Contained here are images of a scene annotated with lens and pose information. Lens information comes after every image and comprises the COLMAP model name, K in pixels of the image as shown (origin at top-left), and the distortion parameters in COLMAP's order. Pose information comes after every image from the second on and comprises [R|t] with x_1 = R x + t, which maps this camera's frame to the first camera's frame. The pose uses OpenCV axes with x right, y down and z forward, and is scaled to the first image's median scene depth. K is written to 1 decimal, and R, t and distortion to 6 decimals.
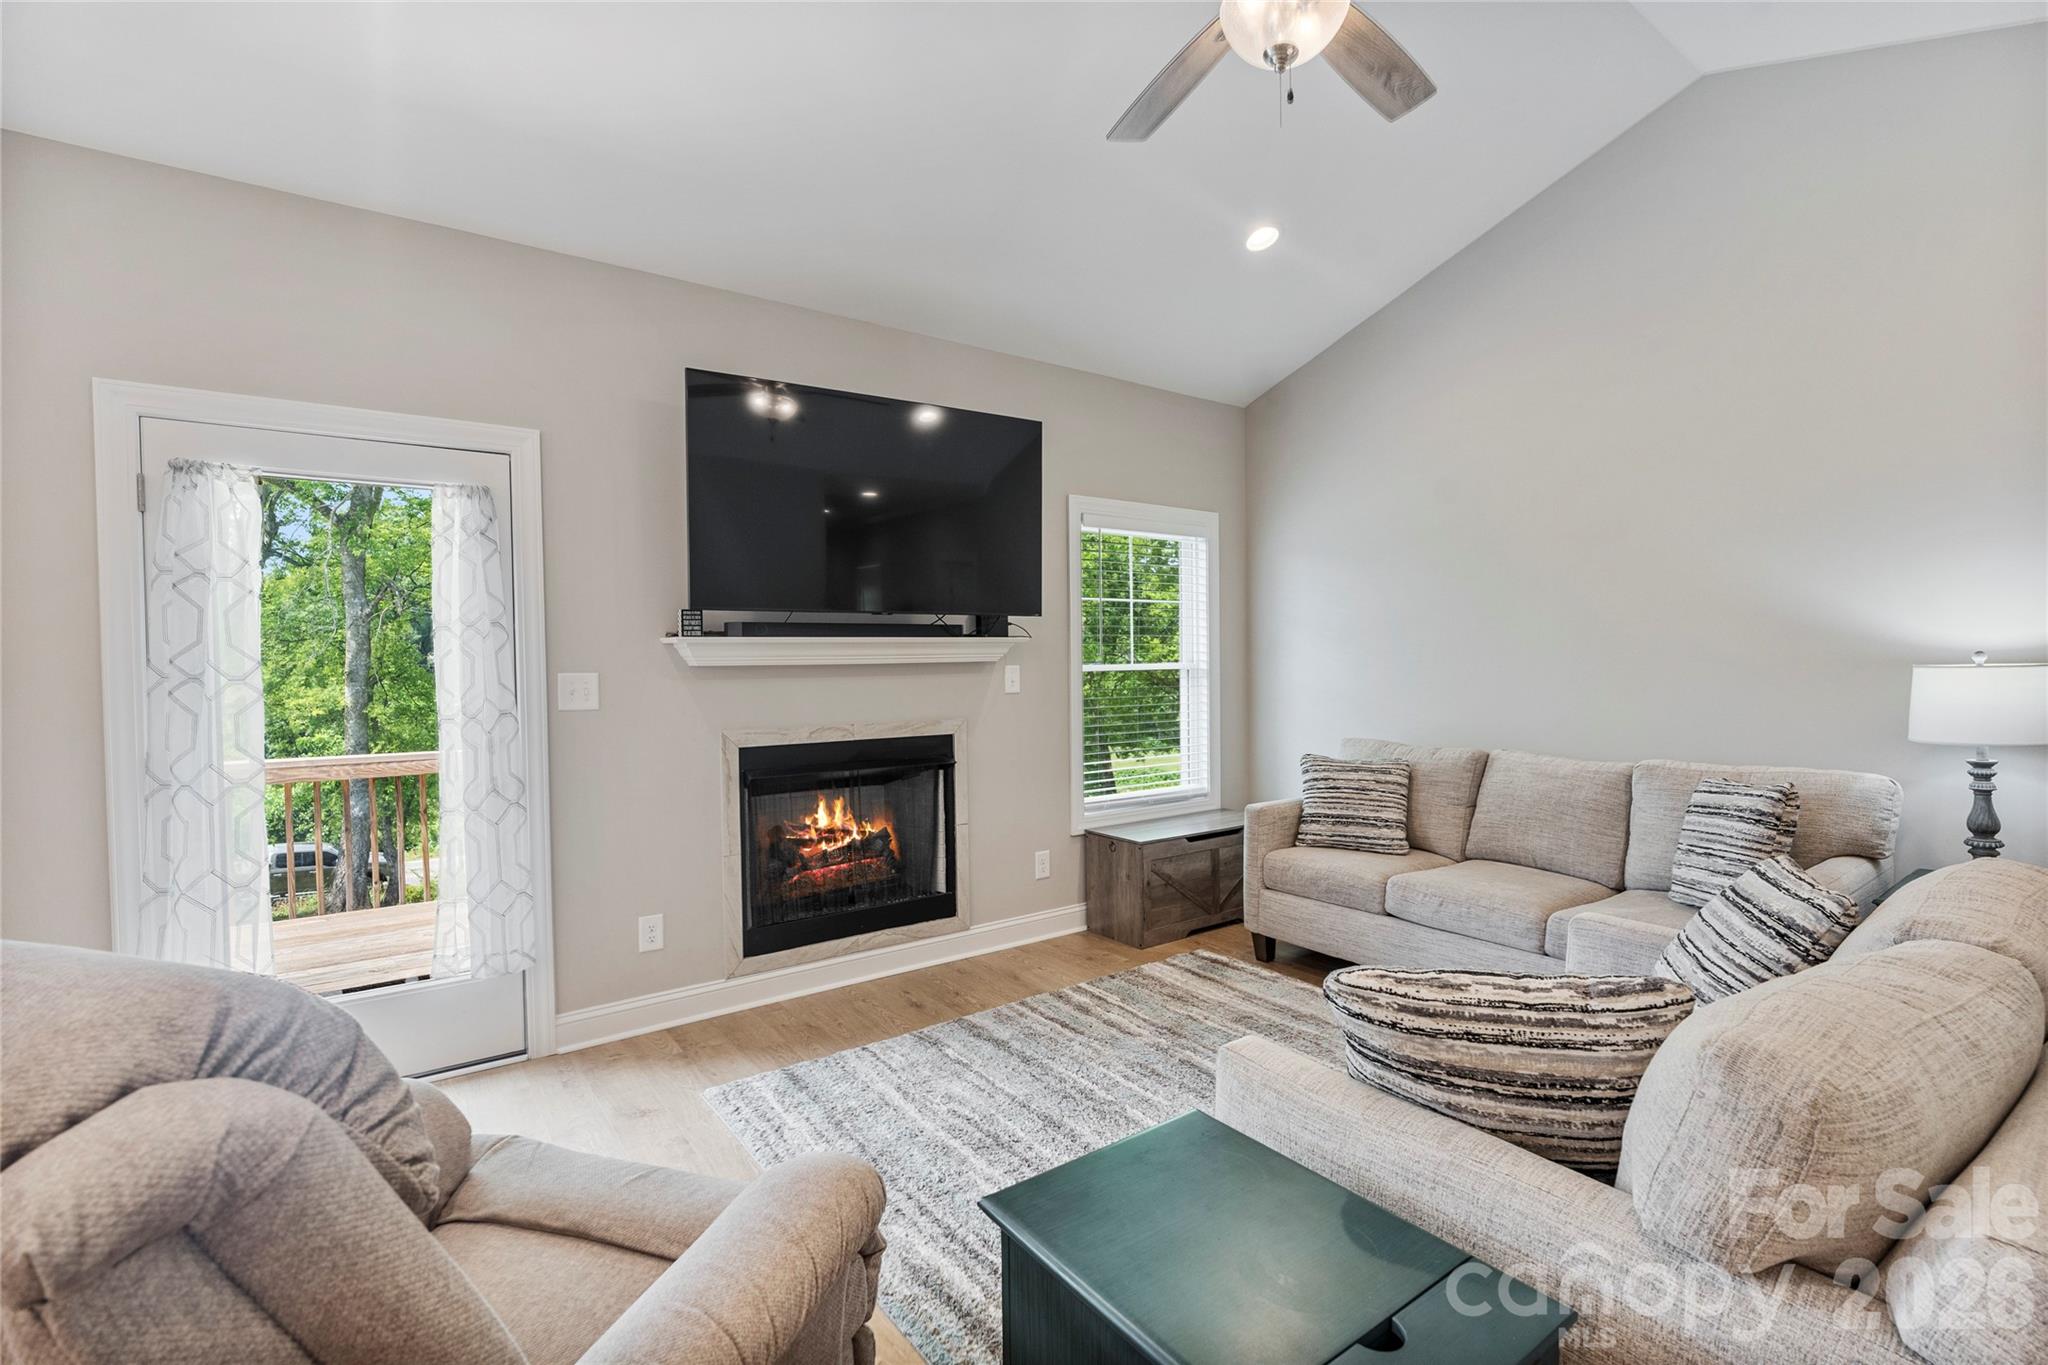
lens RADIAL K [[913.9, 0, 1024.0], [0, 913.9, 682.5], [0, 0, 1]] dist [-0.009818, -0.000014]
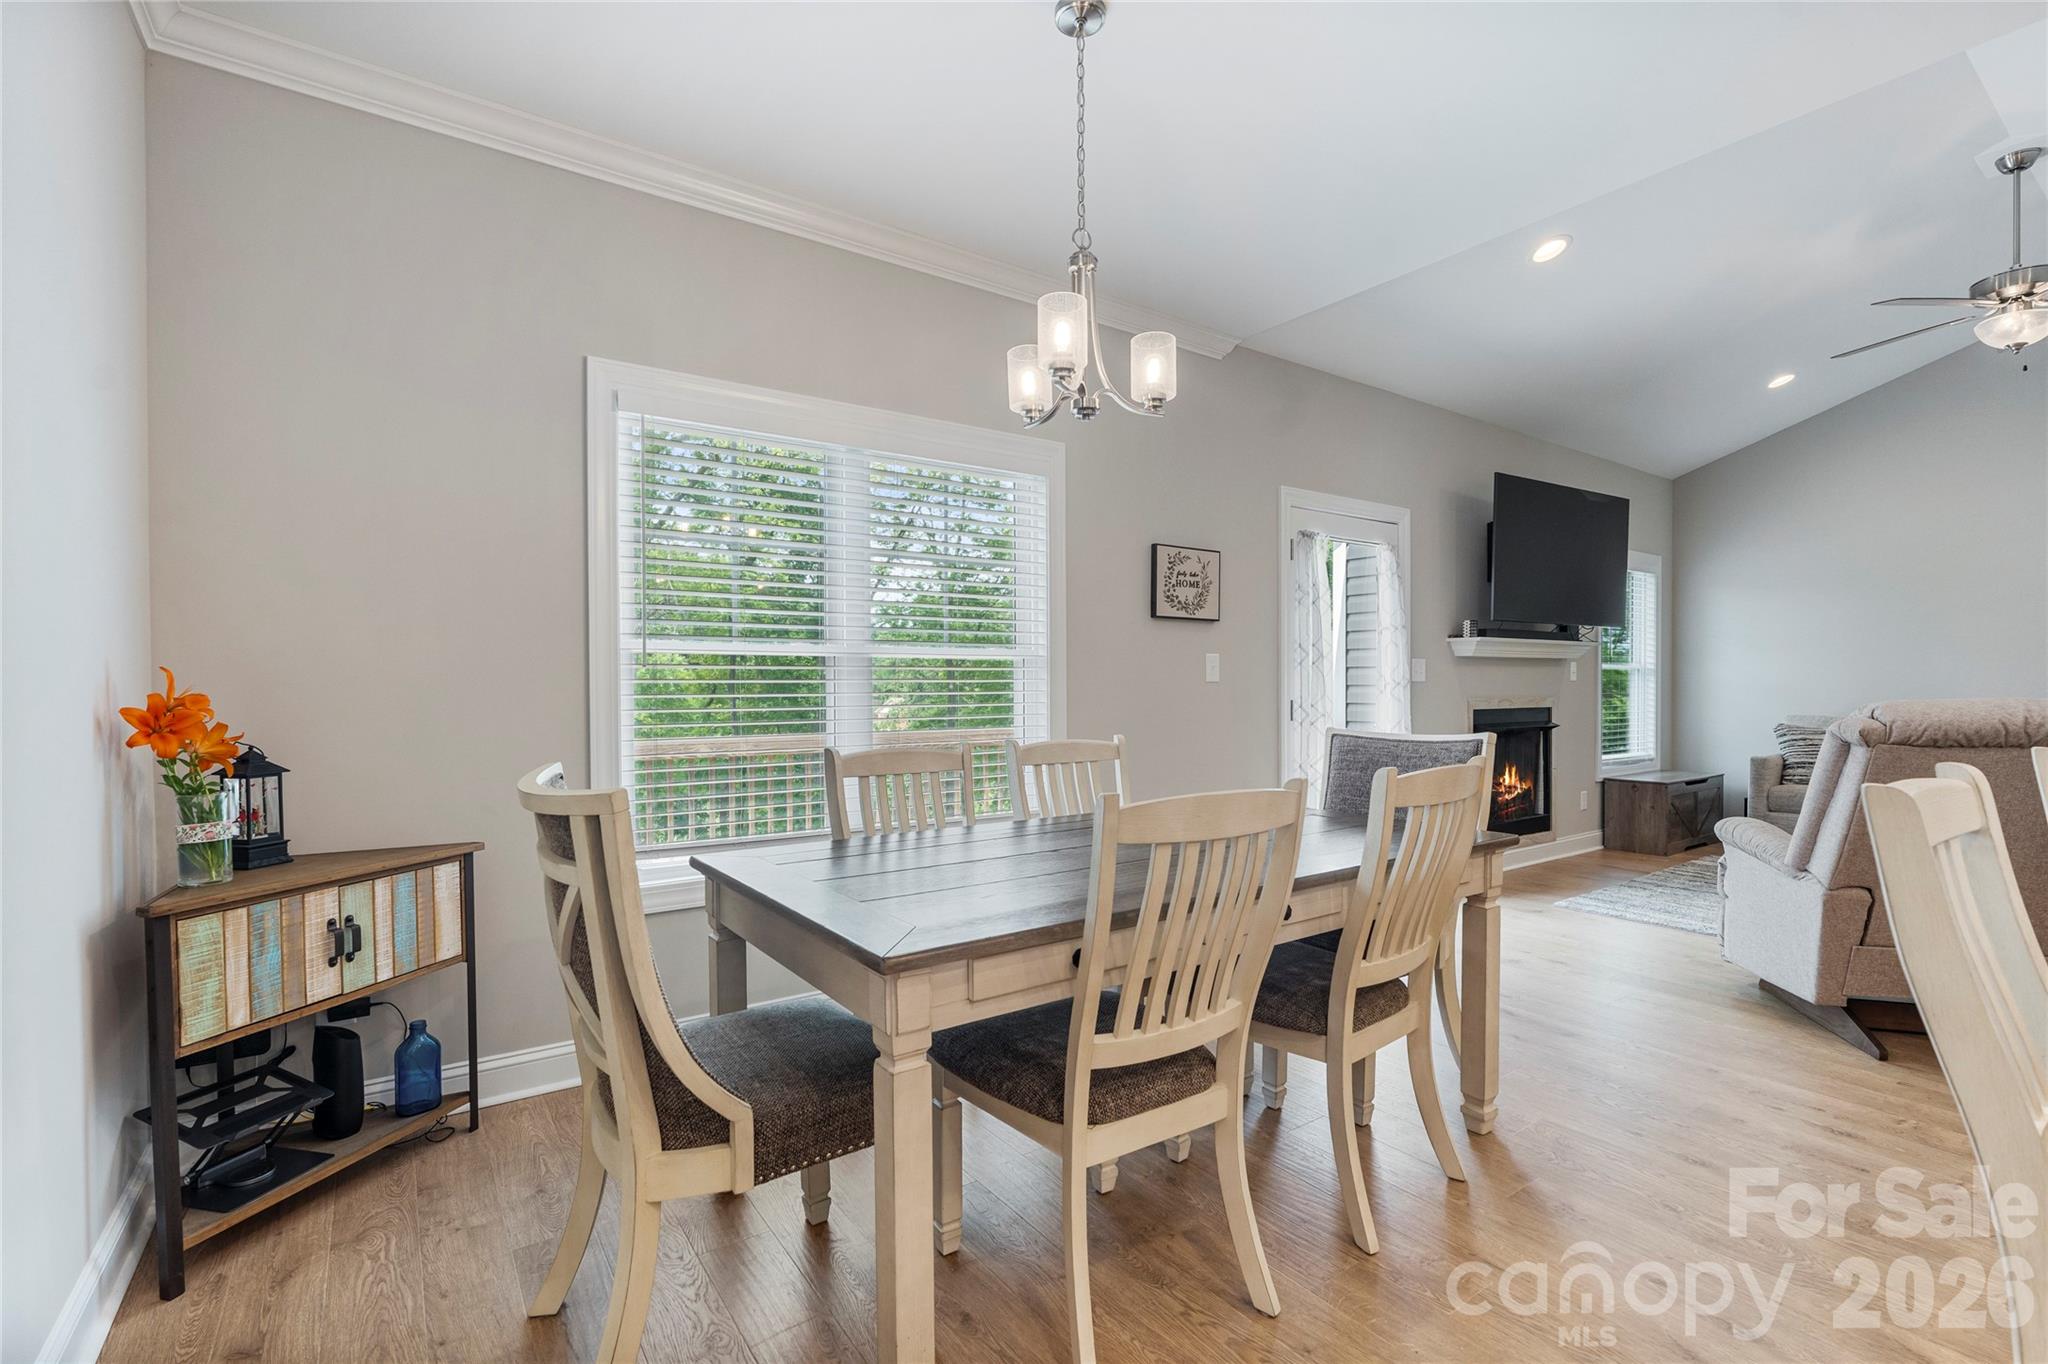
lens RADIAL K [[918.4, 0, 1037.7], [0, 918.4, 699.3], [0, 0, 1]] dist [-0.008046, 0.000366]
pose [[0.999950, 0.008189, -0.005665, -0.993493], [-0.008238, 0.999928, -0.008744, 0.070339], [0.005593, 0.008791, 0.999946, -0.539022]]
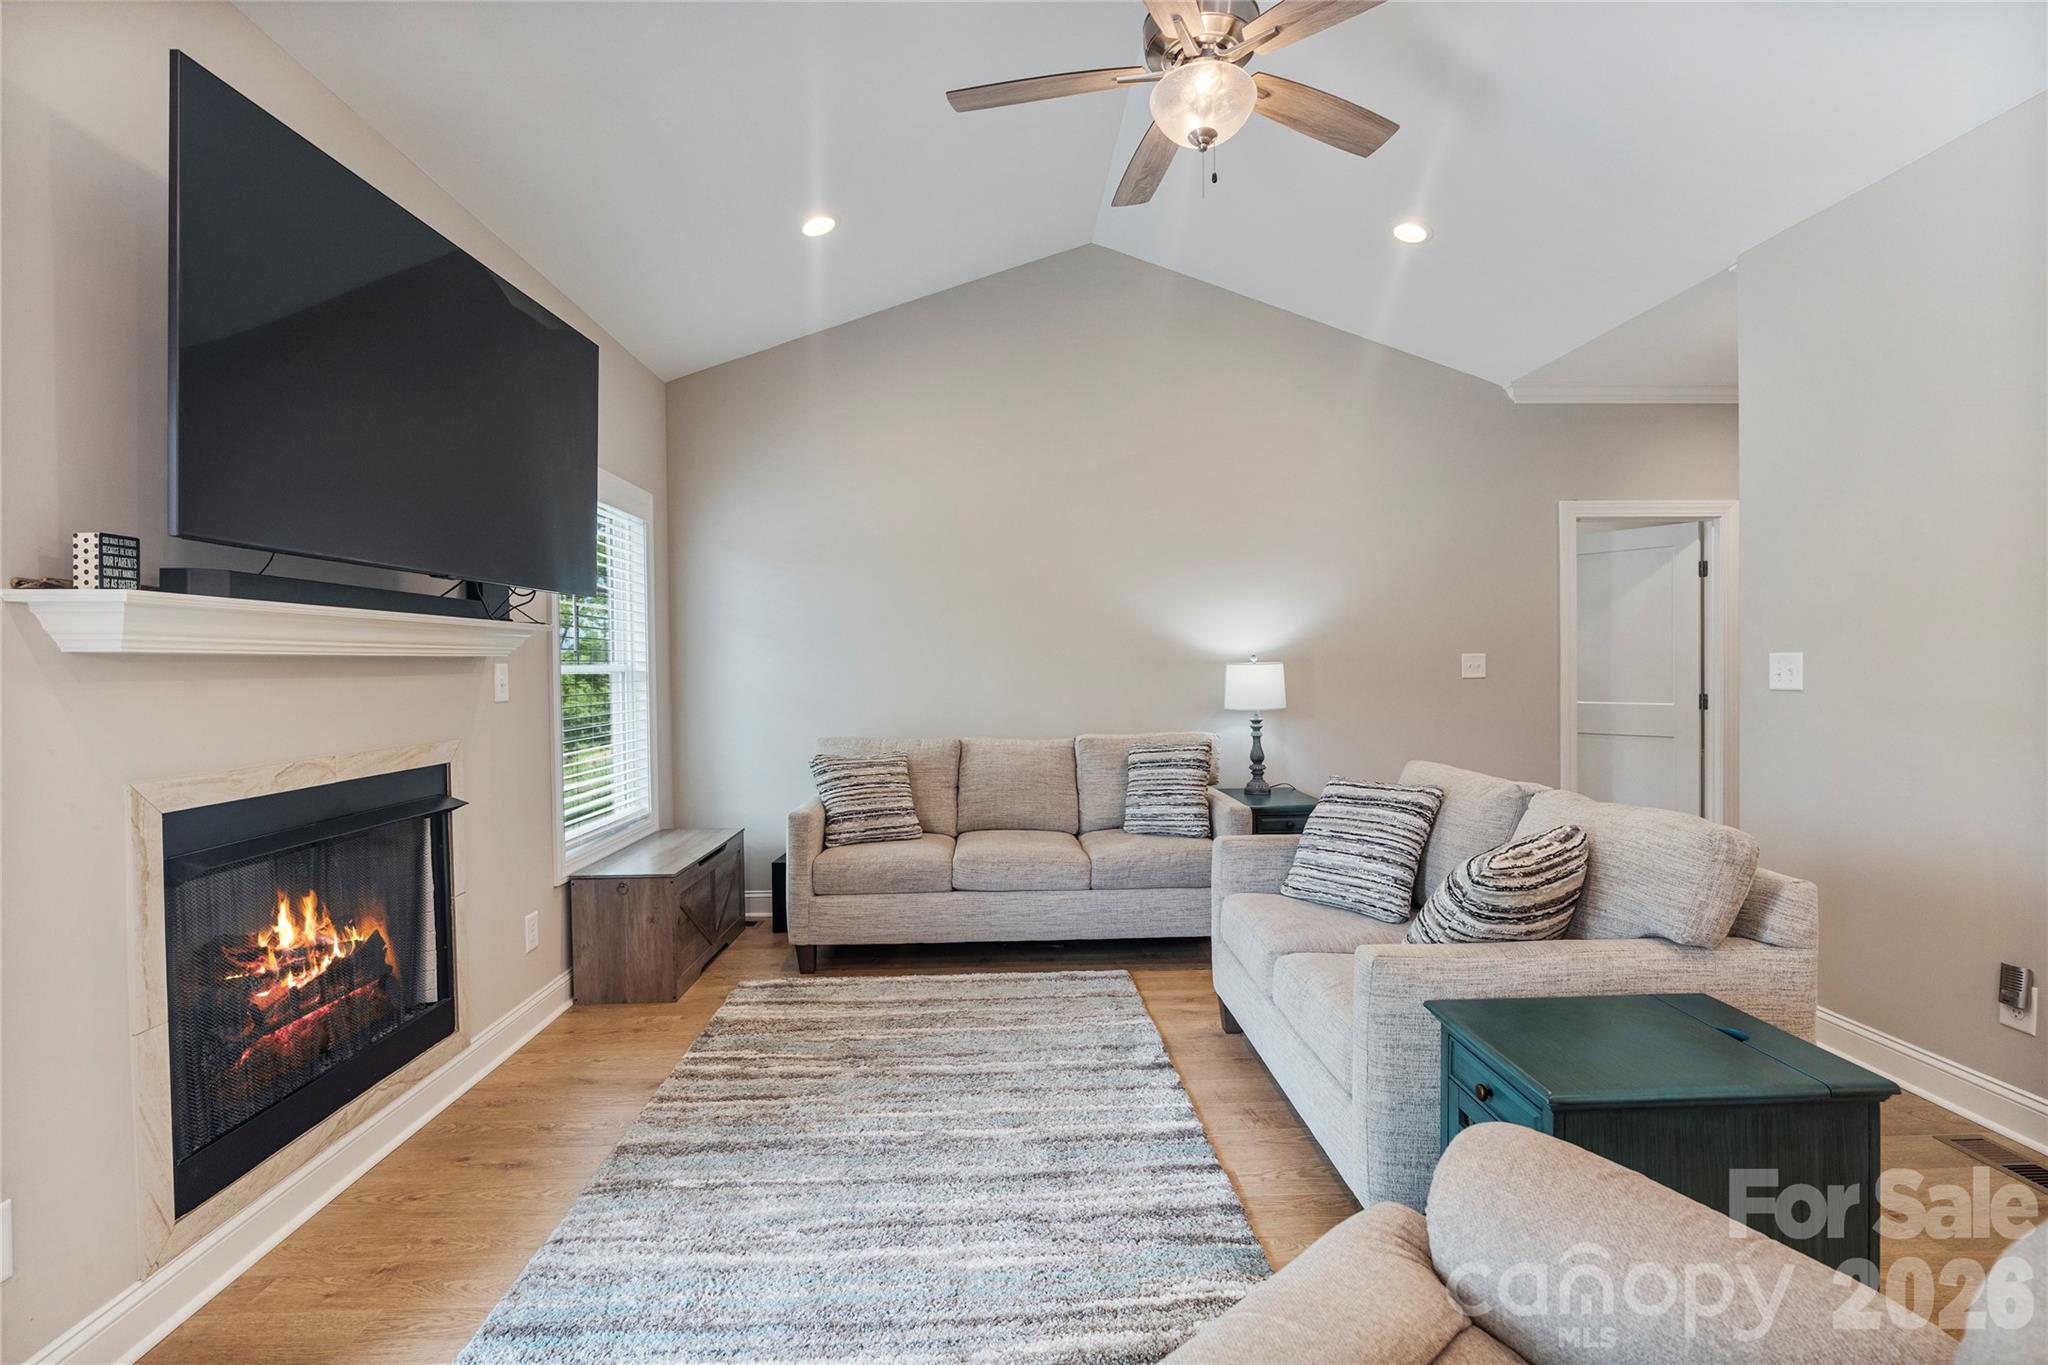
lens RADIAL K [[913.9, 0, 1024.0], [0, 913.9, 682.5], [0, 0, 1]] dist [-0.009818, -0.000014]
pose [[0.552296, -0.008775, 0.833602, -0.445141], [0.023712, 0.999705, -0.005187, 0.011620], [-0.833311, 0.022631, 0.552341, 0.299268]]
